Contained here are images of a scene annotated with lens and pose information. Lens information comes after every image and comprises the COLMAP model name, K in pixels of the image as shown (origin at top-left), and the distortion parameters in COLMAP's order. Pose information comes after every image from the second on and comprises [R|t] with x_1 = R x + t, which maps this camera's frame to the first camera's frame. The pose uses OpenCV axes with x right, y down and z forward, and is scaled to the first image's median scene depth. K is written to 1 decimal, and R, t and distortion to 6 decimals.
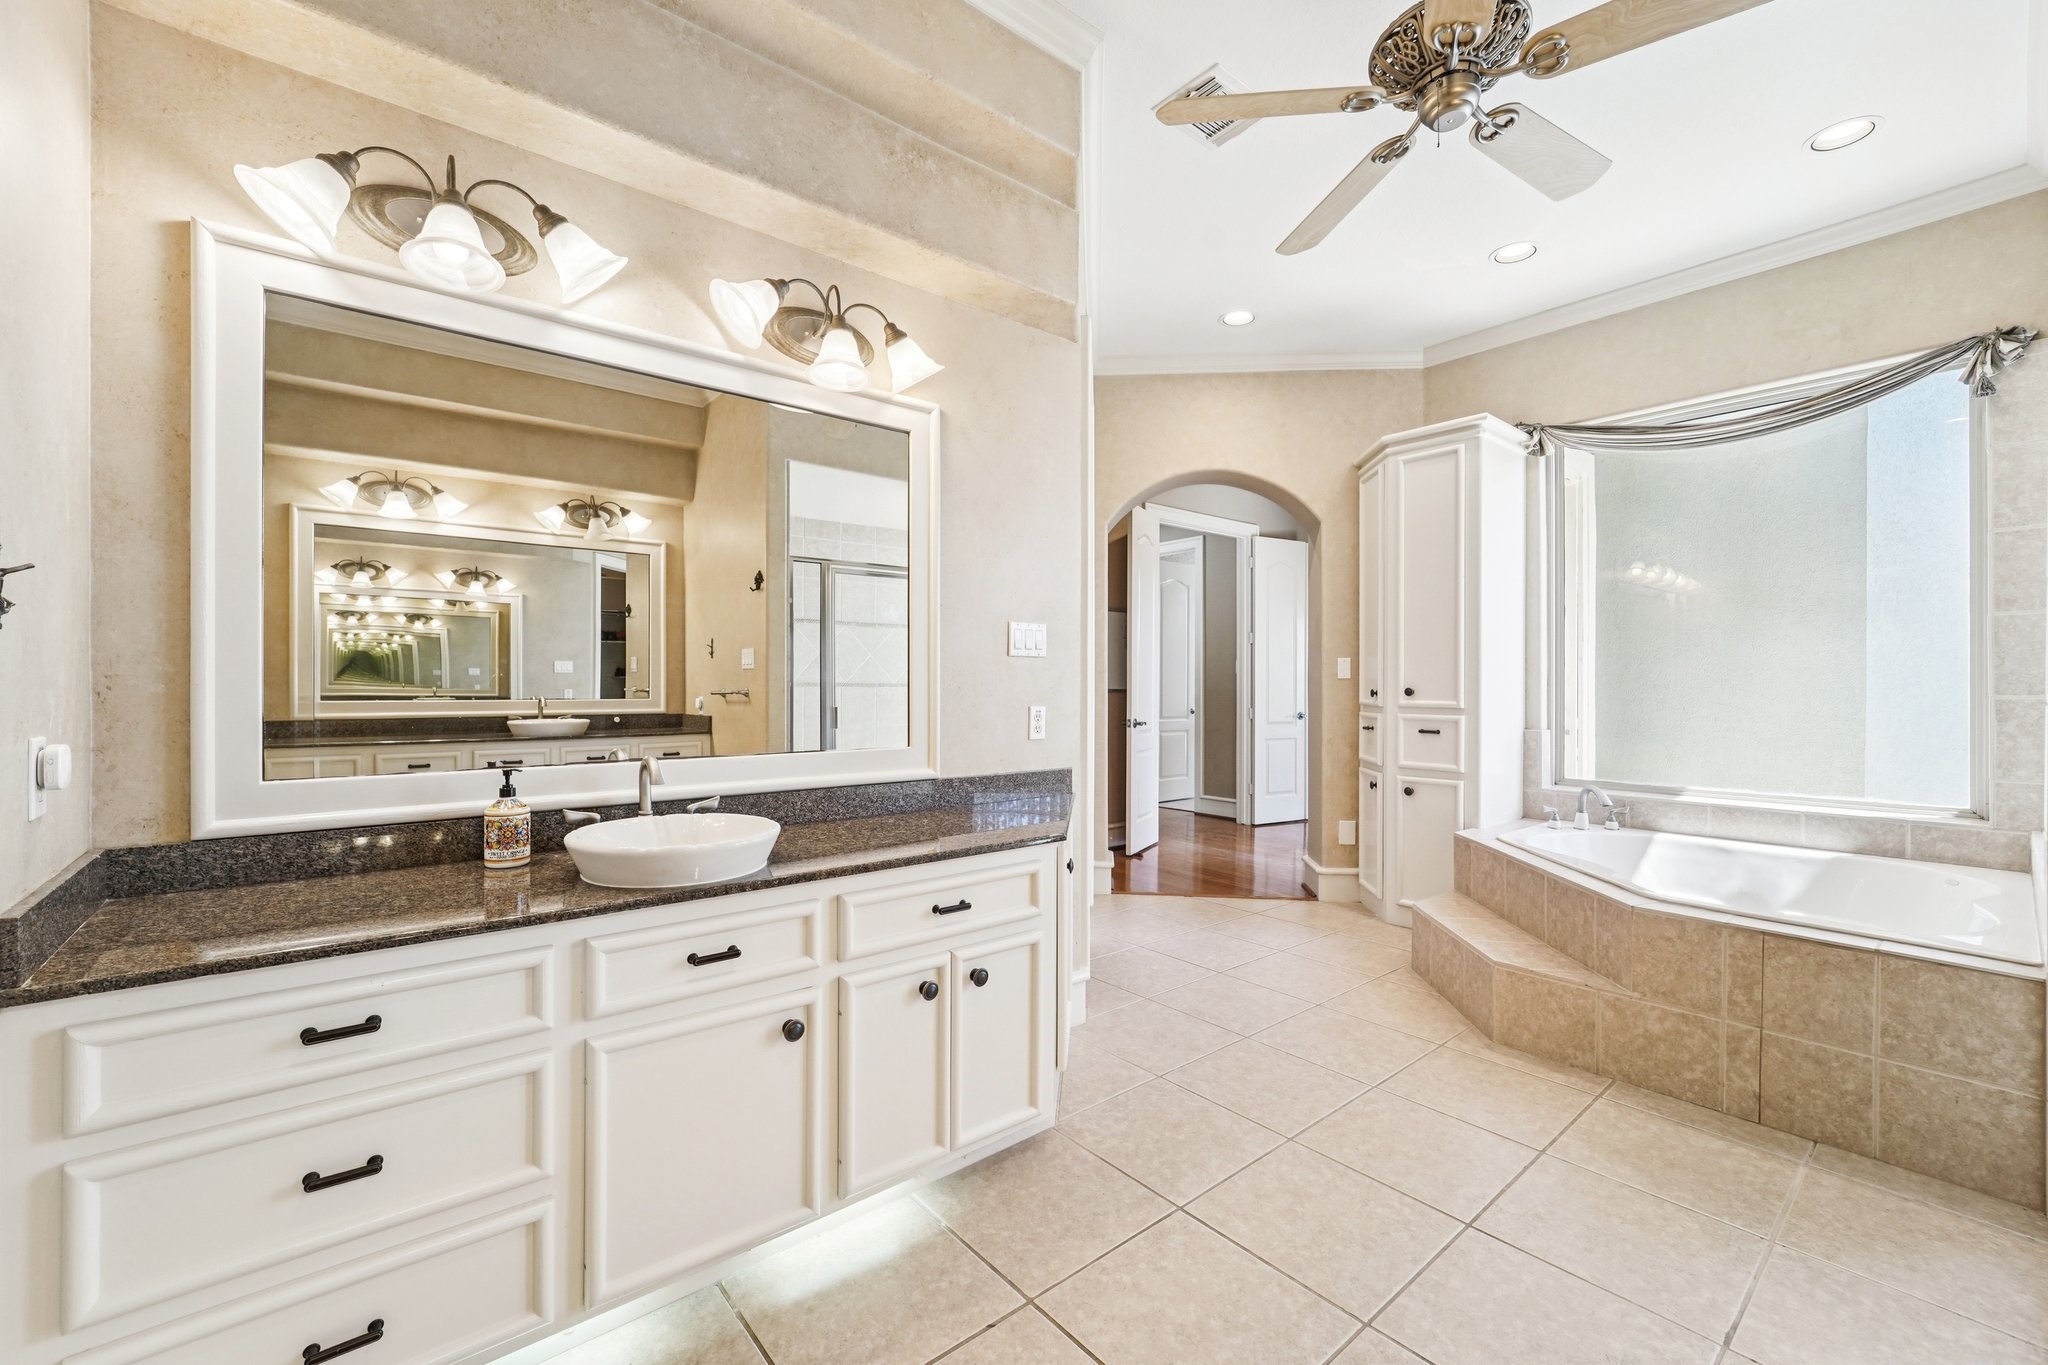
lens RADIAL K [[842.9, 0, 1016.3], [0, 842.9, 683.1], [0, 0, 1]] dist [-0.009505, 0.001730]
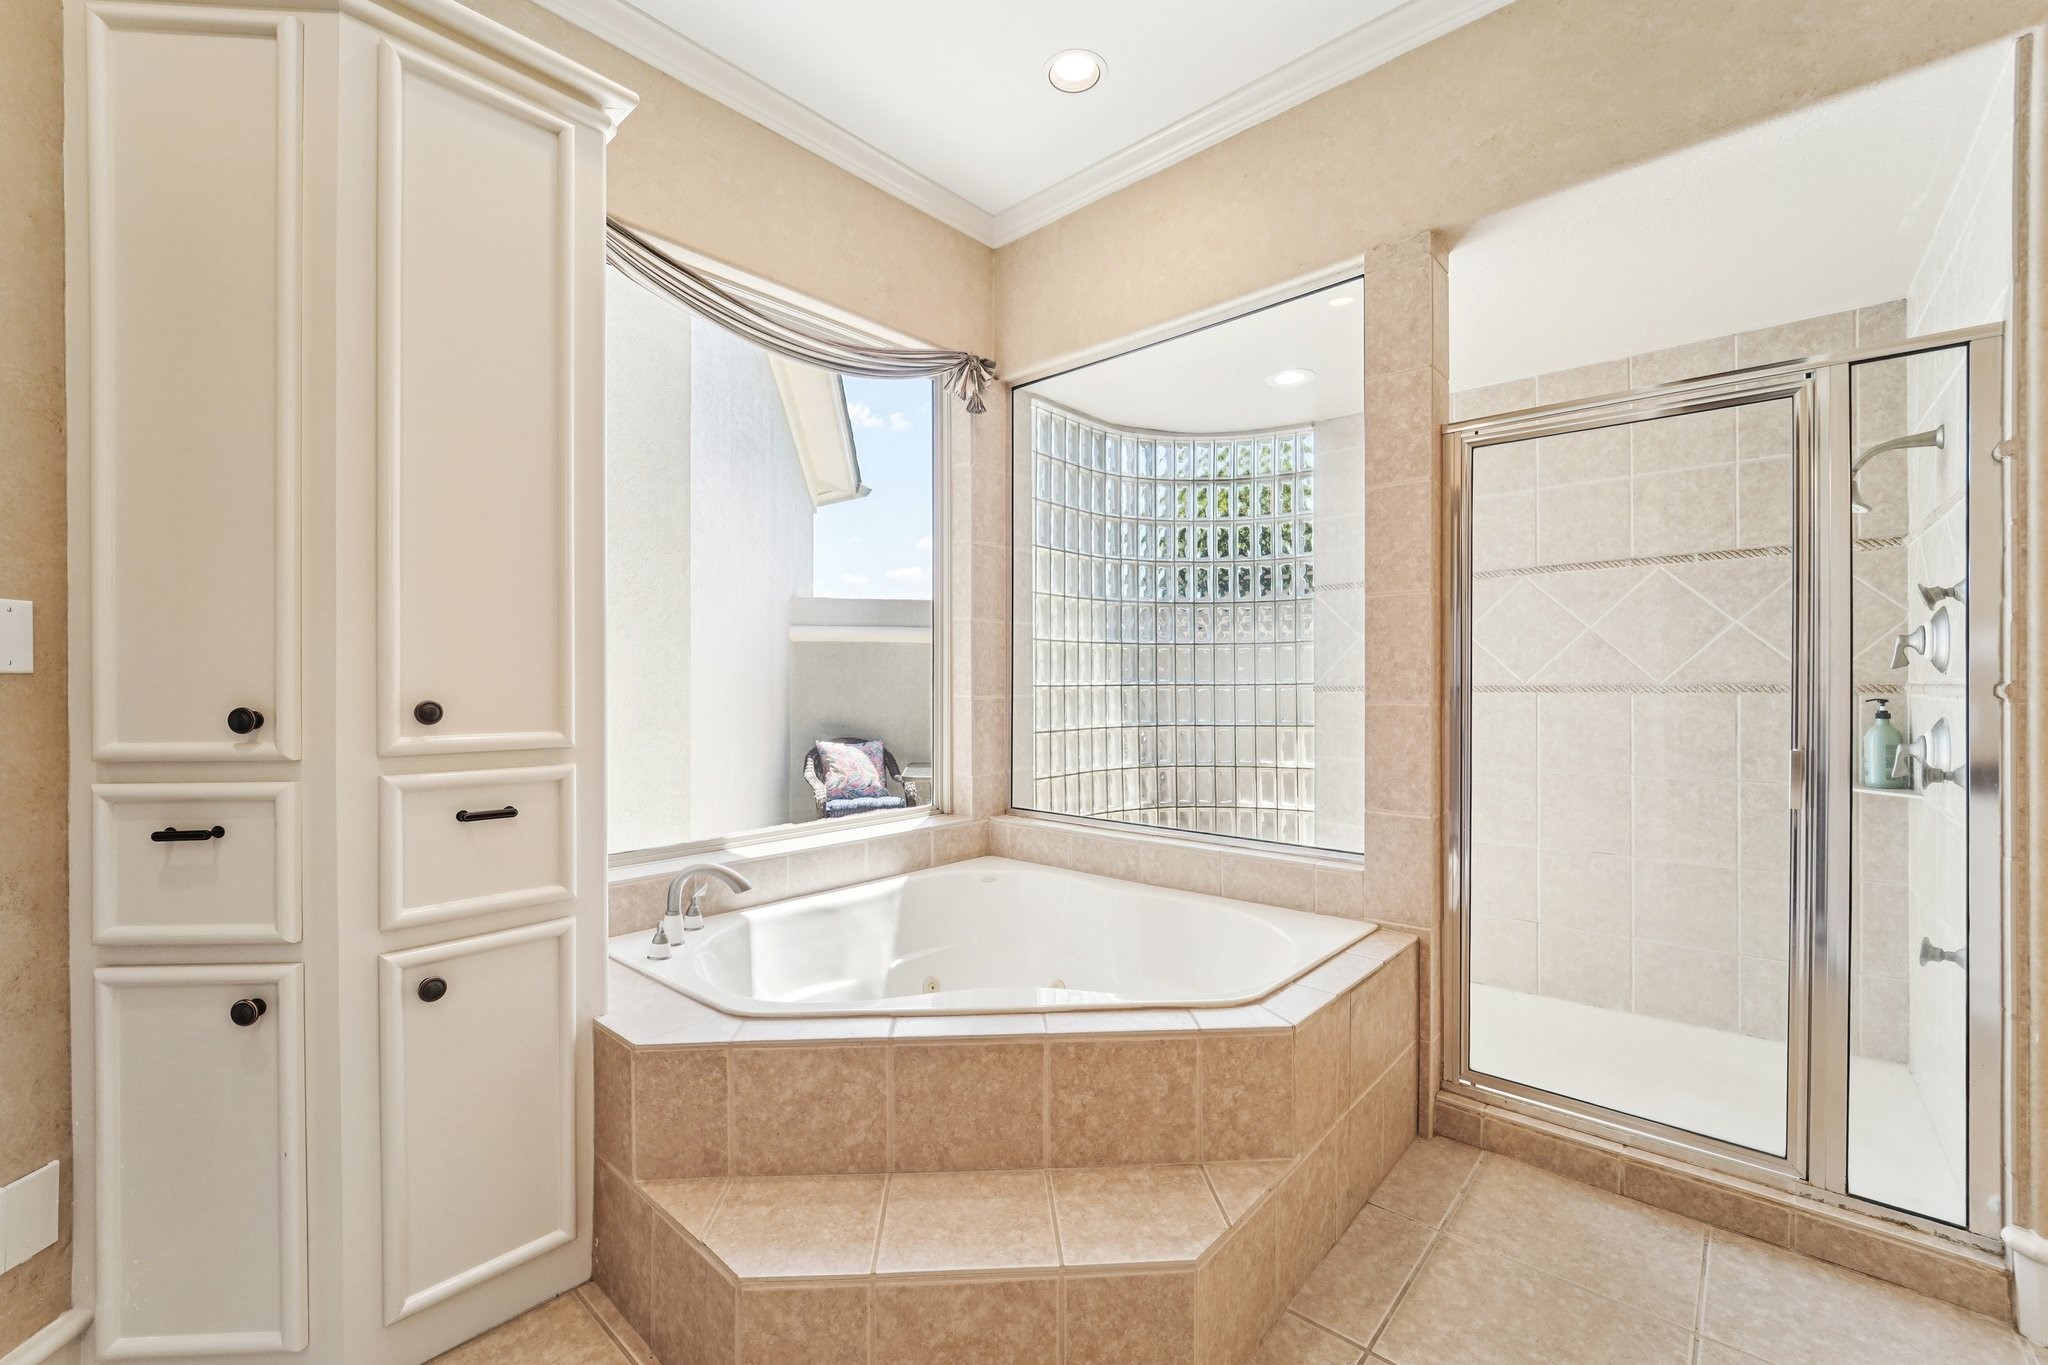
lens RADIAL K [[842.9, 0, 1020.7], [0, 842.9, 680.6], [0, 0, 1]] dist [-0.009505, 0.001730]
pose [[-0.159019, 0.001075, 0.987275, 0.086373], [0.001895, 0.999998, -0.000784, -0.002891], [-0.987274, 0.001746, -0.159020, 0.957587]]
